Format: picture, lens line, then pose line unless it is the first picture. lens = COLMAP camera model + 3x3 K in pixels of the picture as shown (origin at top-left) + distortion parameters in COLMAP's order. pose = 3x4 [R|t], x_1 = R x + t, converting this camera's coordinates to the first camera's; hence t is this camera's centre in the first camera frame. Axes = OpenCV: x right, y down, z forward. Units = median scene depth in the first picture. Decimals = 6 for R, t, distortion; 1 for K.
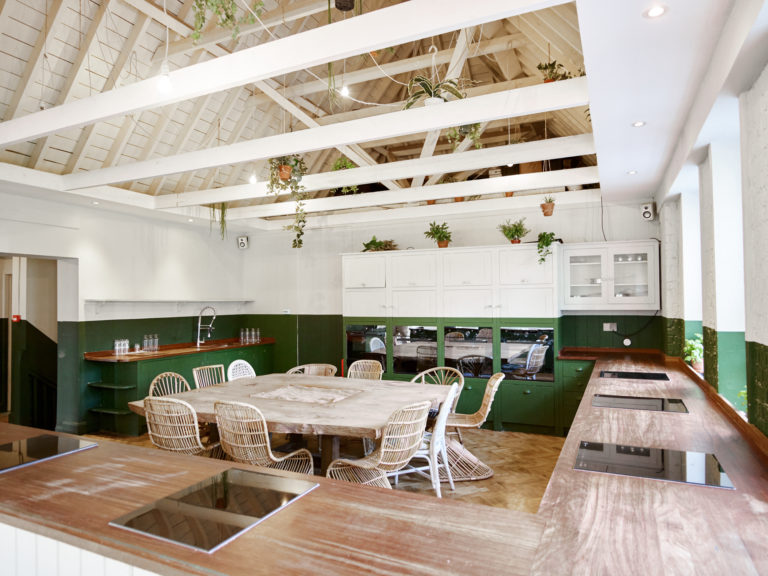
lens RADIAL K [[496.8, 0, 388.8], [0, 496.8, 288.3], [0, 0, 1]] dist [-0.044535, 0.030723]
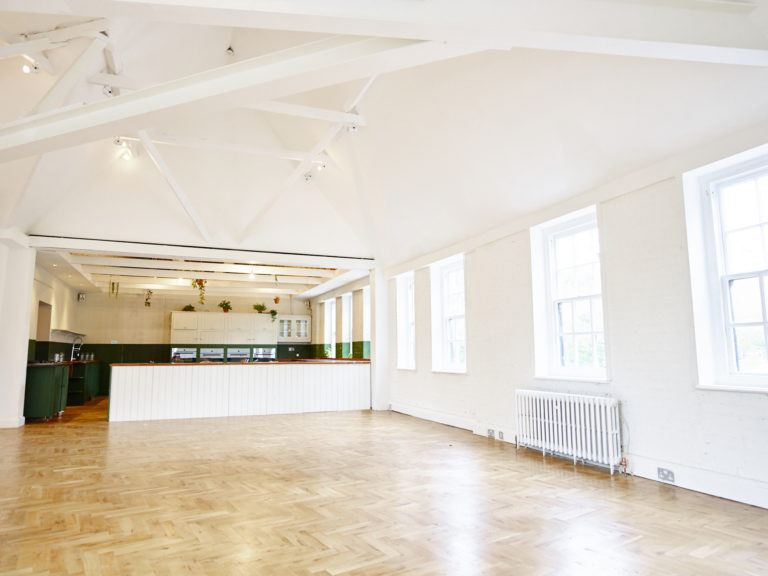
lens RADIAL K [[496.8, 0, 382.8], [0, 496.8, 289.2], [0, 0, 1]] dist [-0.044535, 0.030723]
pose [[0.676101, 0.098937, 0.730136, -1.105807], [-0.017802, 0.992848, -0.118052, 0.066004], [-0.736594, 0.066817, 0.673027, -1.051349]]
